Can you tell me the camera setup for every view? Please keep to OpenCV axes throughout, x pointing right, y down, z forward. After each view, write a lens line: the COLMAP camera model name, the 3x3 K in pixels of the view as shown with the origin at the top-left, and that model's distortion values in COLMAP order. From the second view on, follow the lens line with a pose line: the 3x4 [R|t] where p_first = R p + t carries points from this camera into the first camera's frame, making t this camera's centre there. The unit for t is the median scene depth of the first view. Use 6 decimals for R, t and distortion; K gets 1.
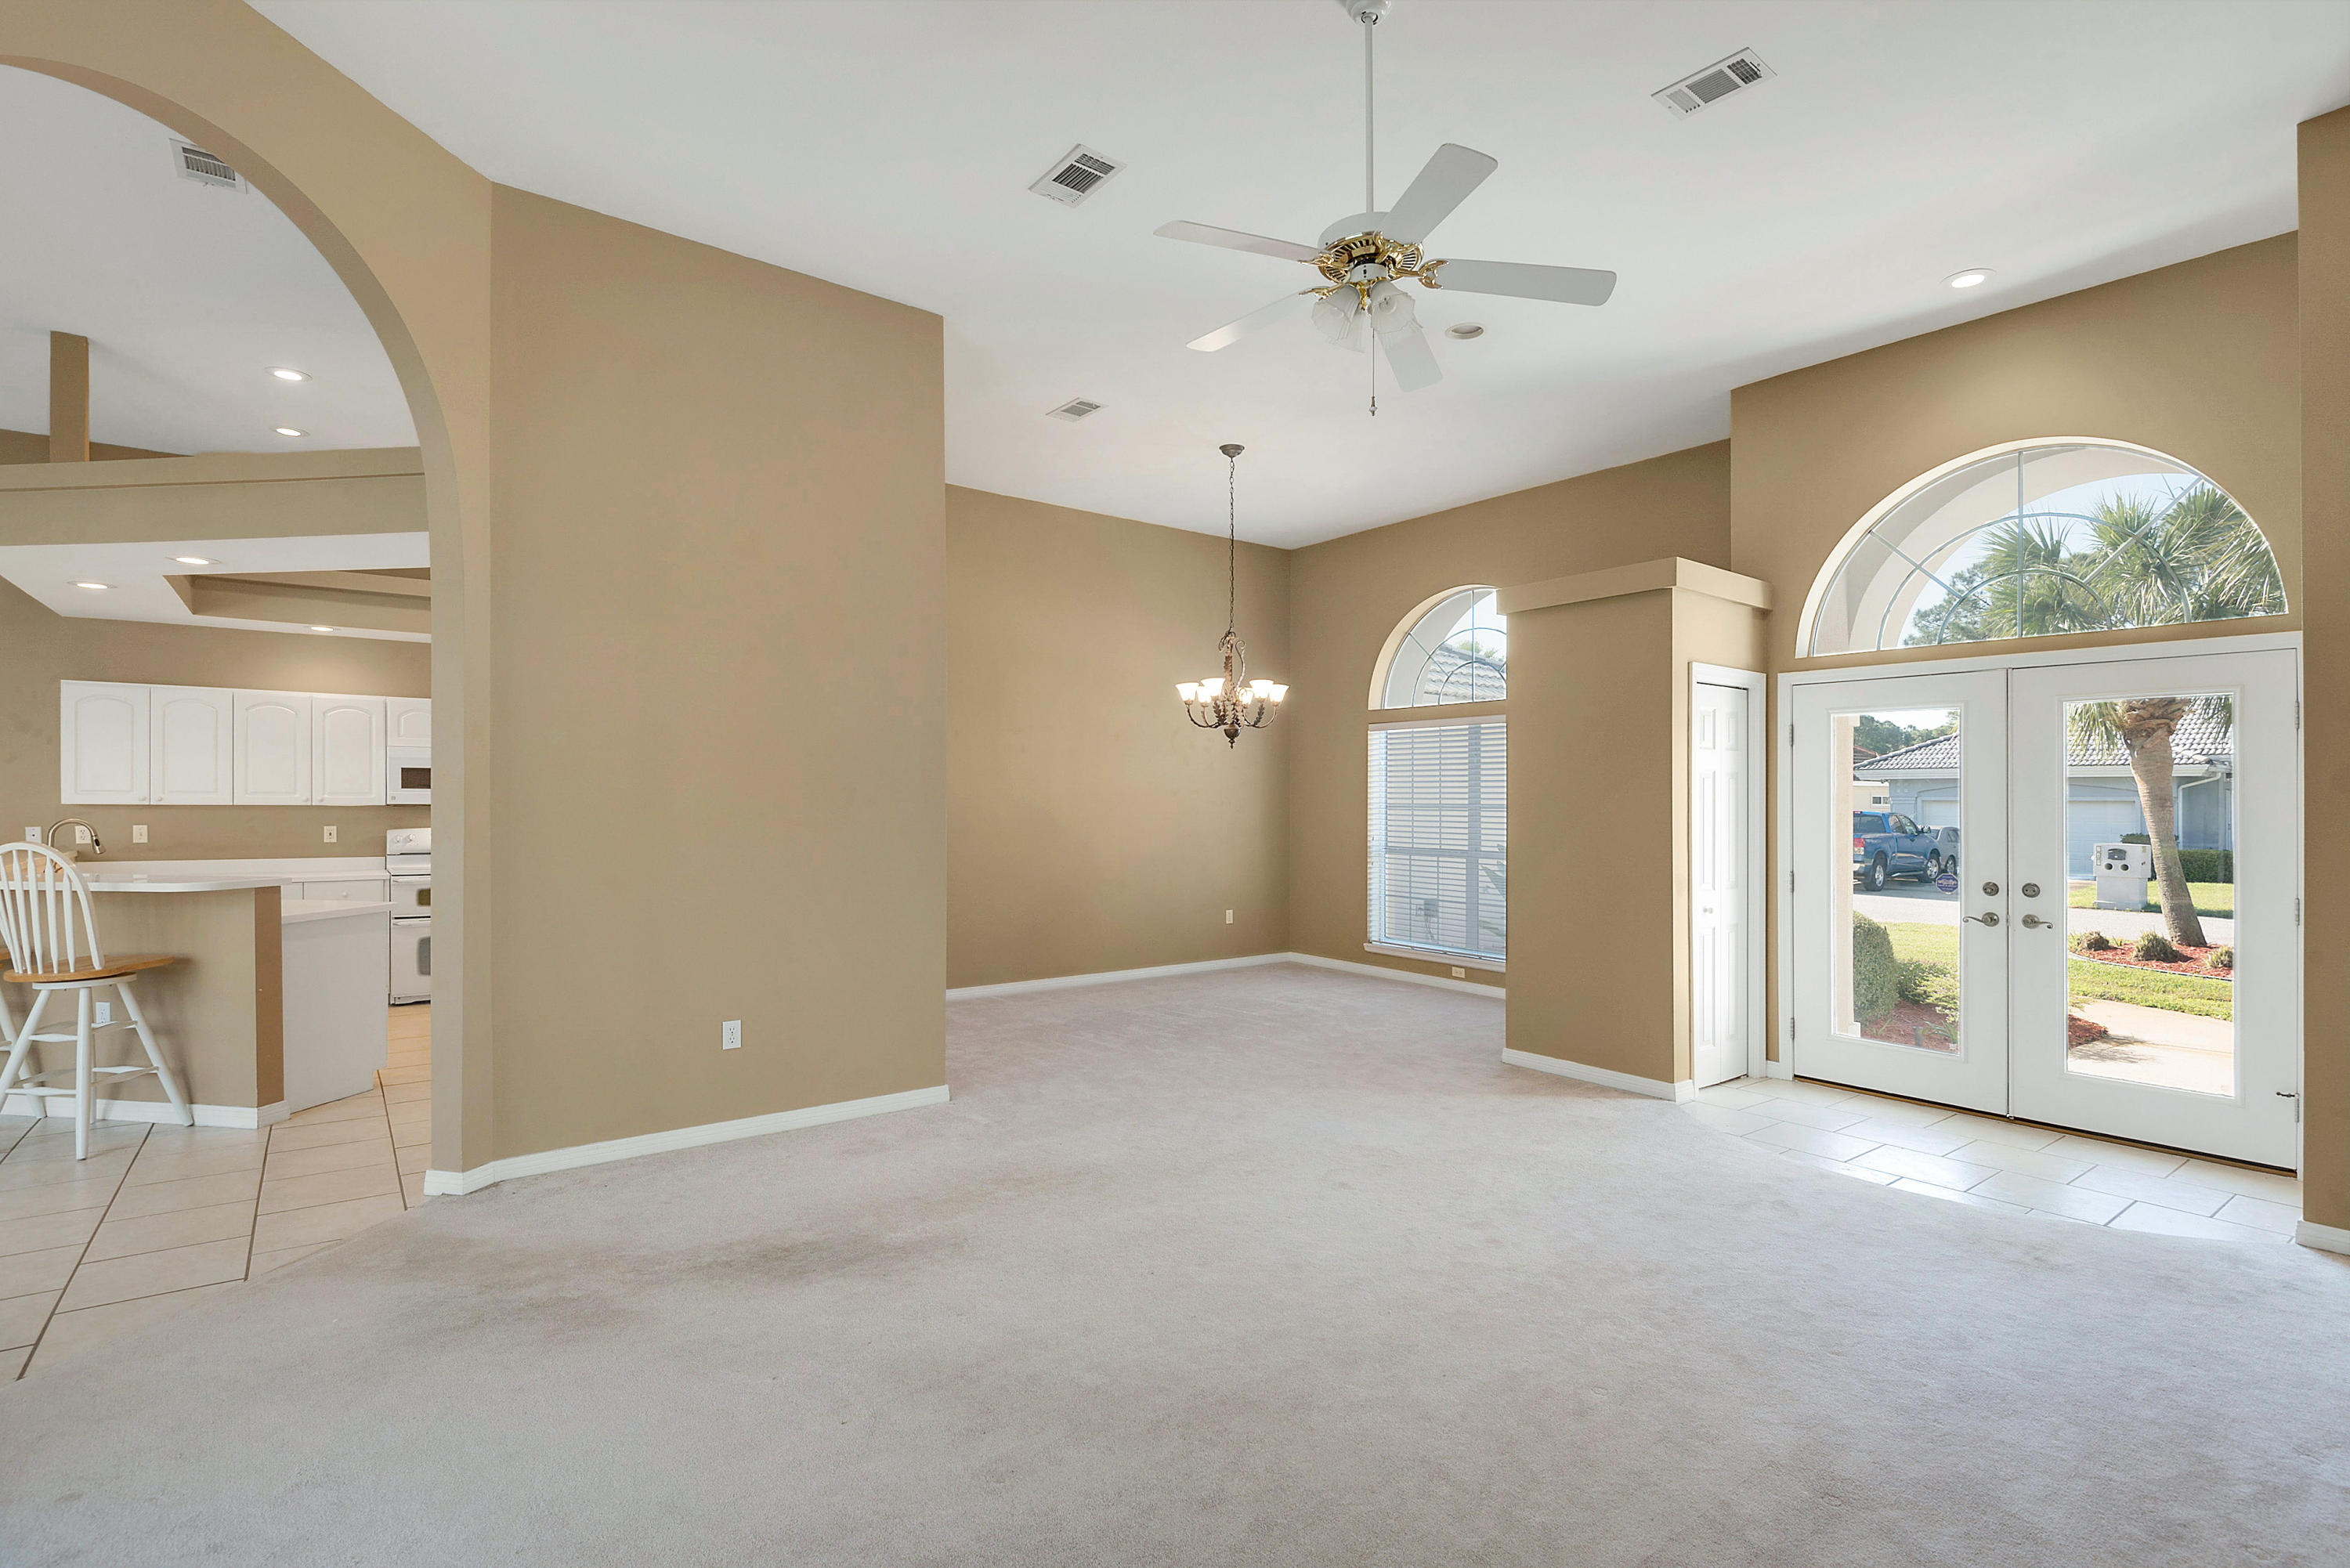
lens RADIAL K [[1113.2, 0, 1185.9], [0, 1113.2, 796.6], [0, 0, 1]] dist [0.005513, -0.006537]
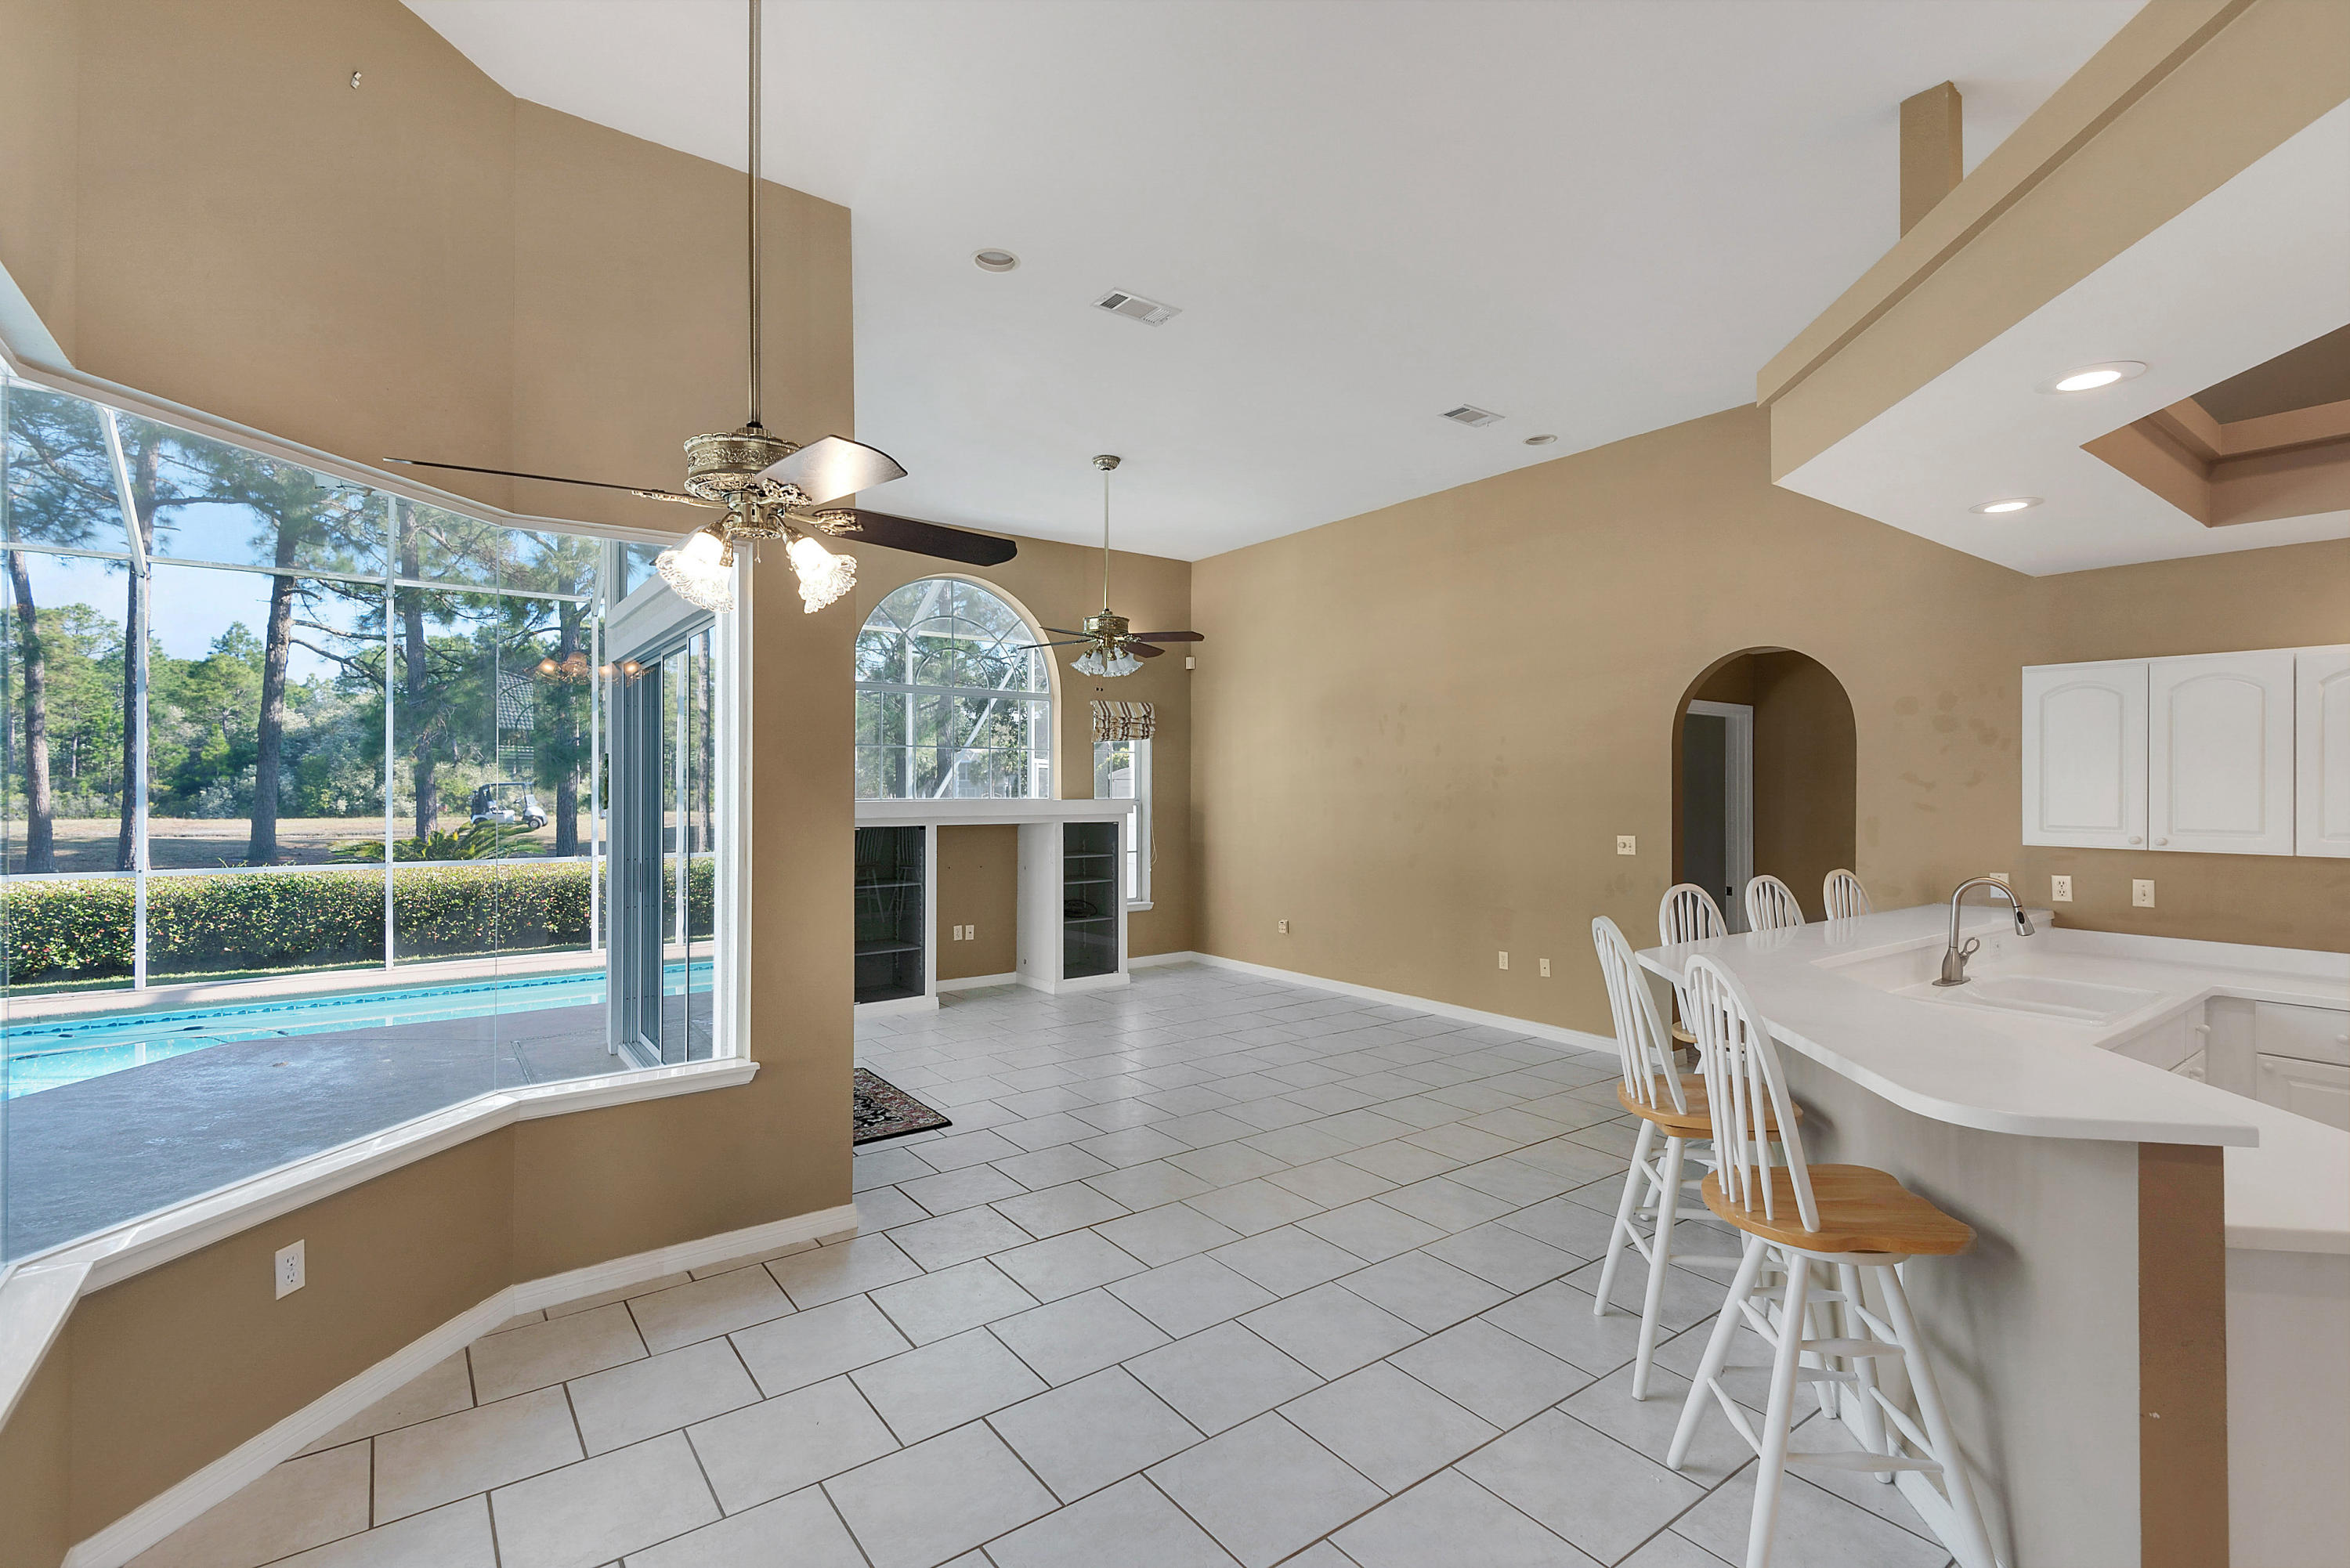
lens RADIAL K [[1065.9, 0, 1157.6], [0, 1065.9, 791.2], [0, 0, 1]] dist [0.015823, -0.008870]
pose [[-0.023829, -0.005037, -0.999703, -0.305618], [-0.004436, 0.999978, -0.004932, -0.020055], [0.999706, 0.004318, -0.023851, 0.445615]]
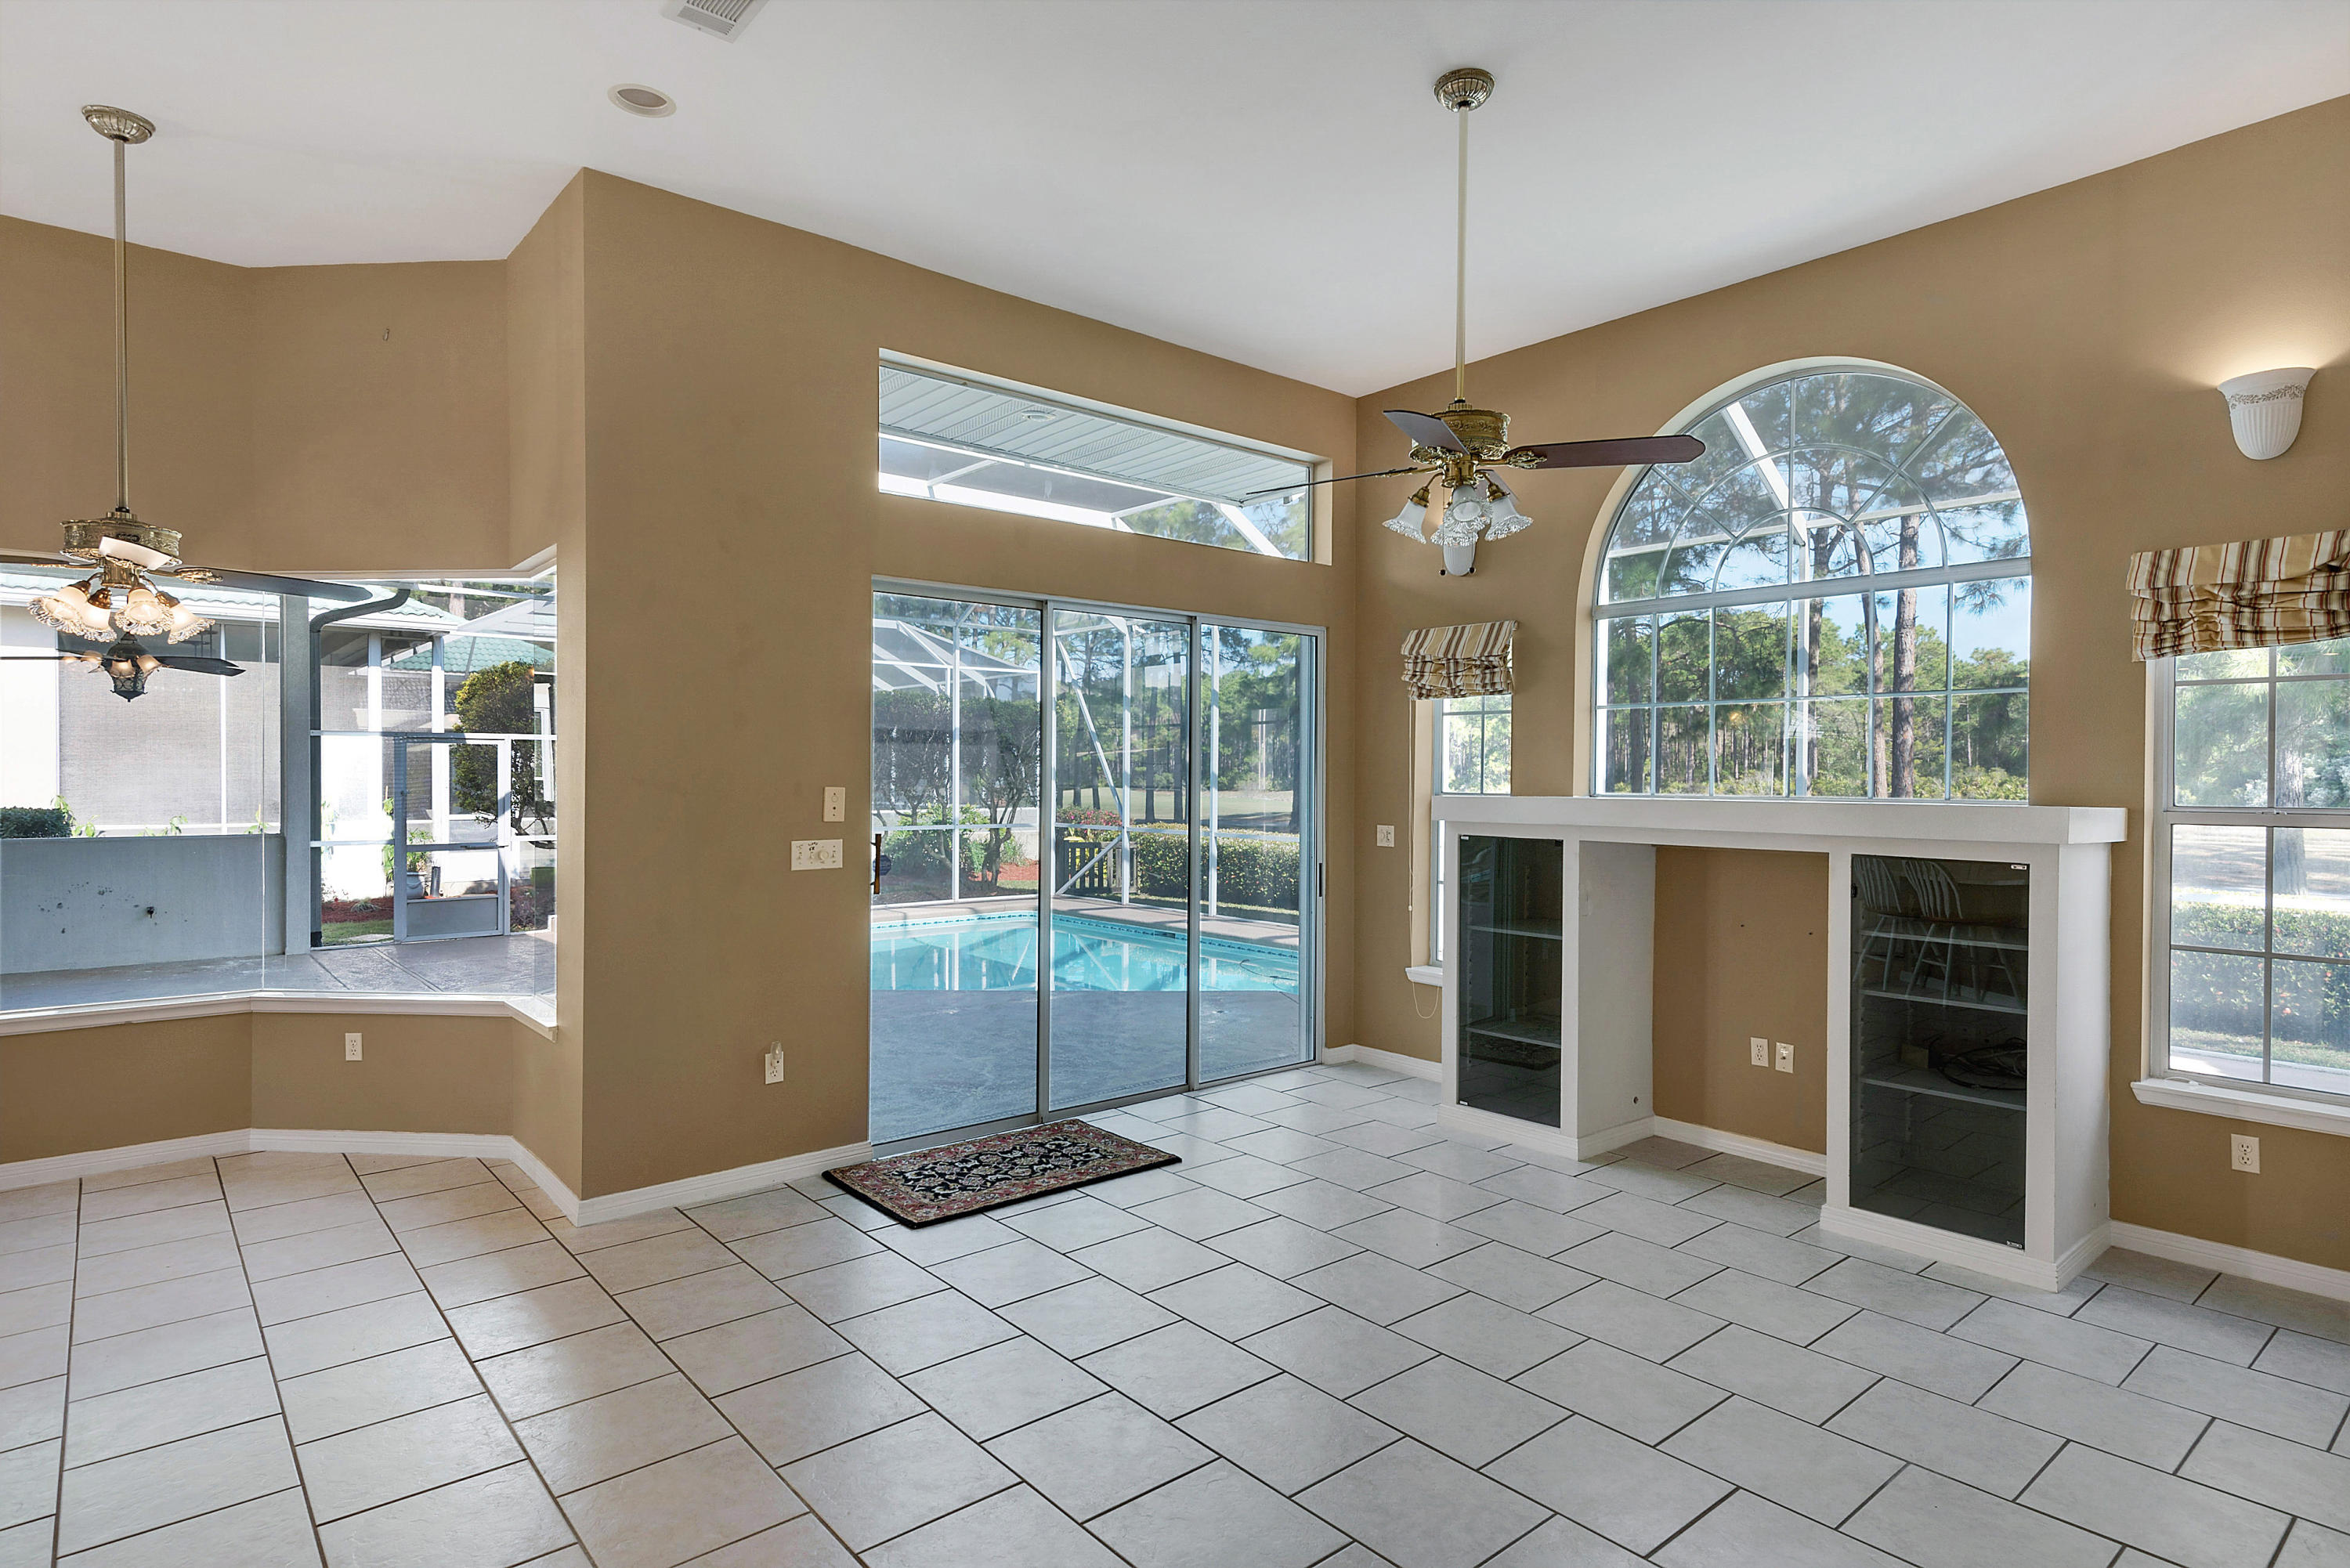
lens RADIAL K [[1200.6, 0, 1204.0], [0, 1200.6, 772.4], [0, 0, 1]] dist [0.023821, -0.002545]
pose [[-0.998373, -0.014002, -0.055276, -1.091920], [-0.014156, 0.999897, 0.002394, -0.026691], [0.055236, 0.003172, -0.998468, 0.867846]]
